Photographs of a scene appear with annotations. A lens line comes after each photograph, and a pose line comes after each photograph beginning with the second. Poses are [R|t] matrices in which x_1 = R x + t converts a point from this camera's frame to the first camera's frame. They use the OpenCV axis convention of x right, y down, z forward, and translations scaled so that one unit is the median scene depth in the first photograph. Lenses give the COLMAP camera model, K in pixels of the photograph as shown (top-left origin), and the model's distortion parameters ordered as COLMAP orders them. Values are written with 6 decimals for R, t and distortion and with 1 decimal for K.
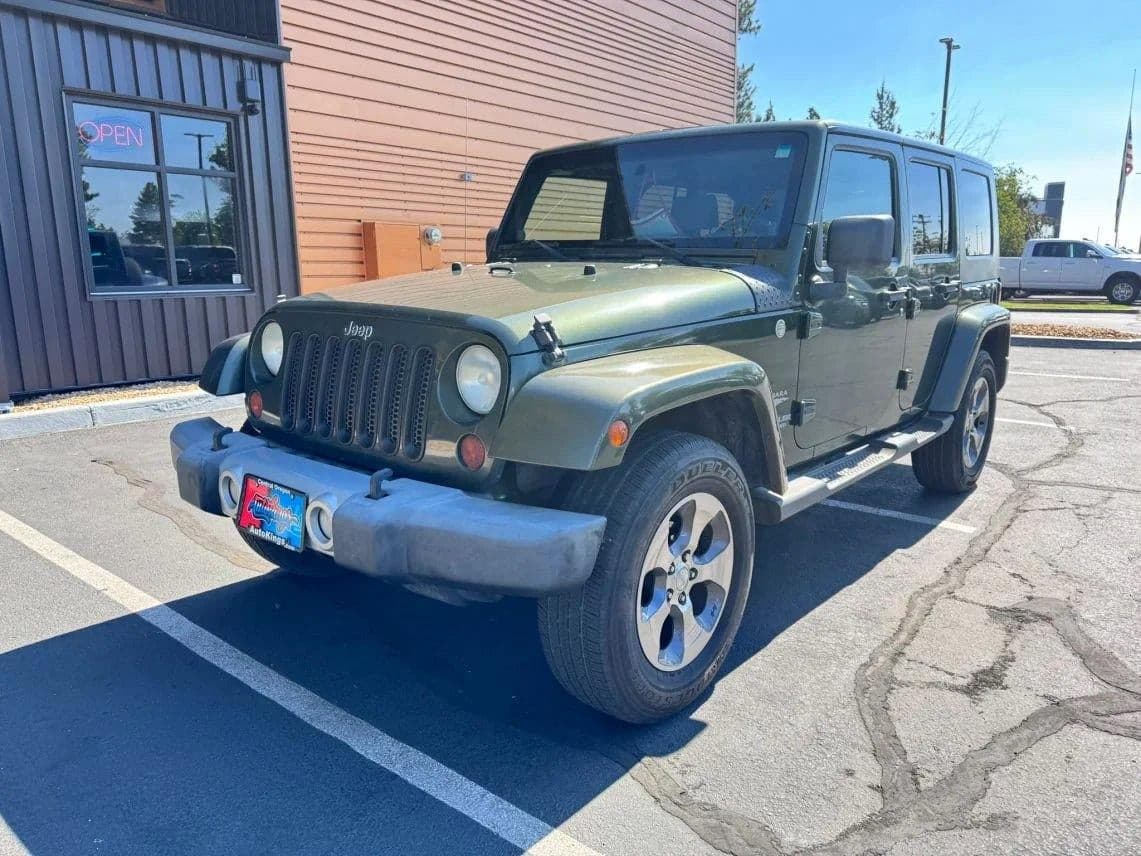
lens RADIAL K [[812.9, 0, 572.6], [0, 812.9, 432.5], [0, 0, 1]] dist [0.003030, -0.002983]
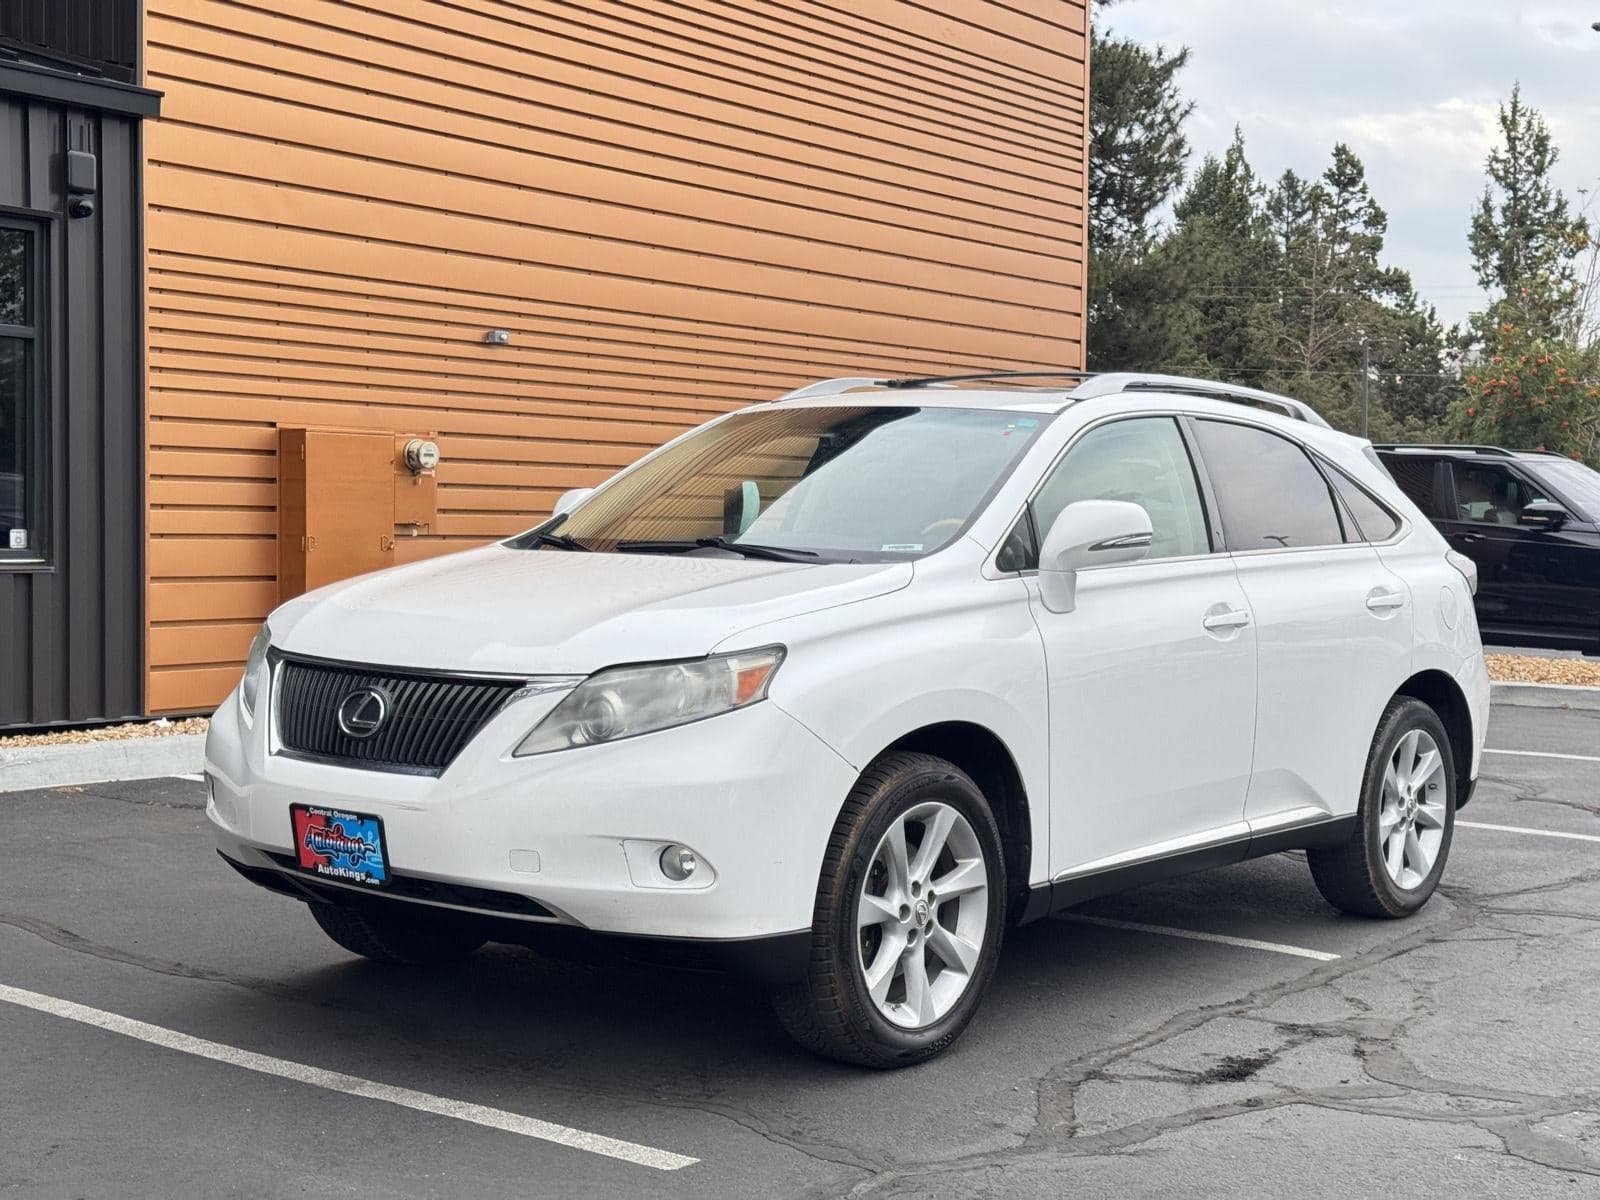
lens RADIAL K [[2225.6, 0, 813.8], [0, 2225.6, 574.1], [0, 0, 1]] dist [0.216912, -0.482584]
pose [[0.999205, 0.018936, 0.035072, 0.015259], [-0.012349, 0.983717, -0.179298, 0.073976], [-0.037896, 0.178722, 0.983169, -0.370702]]
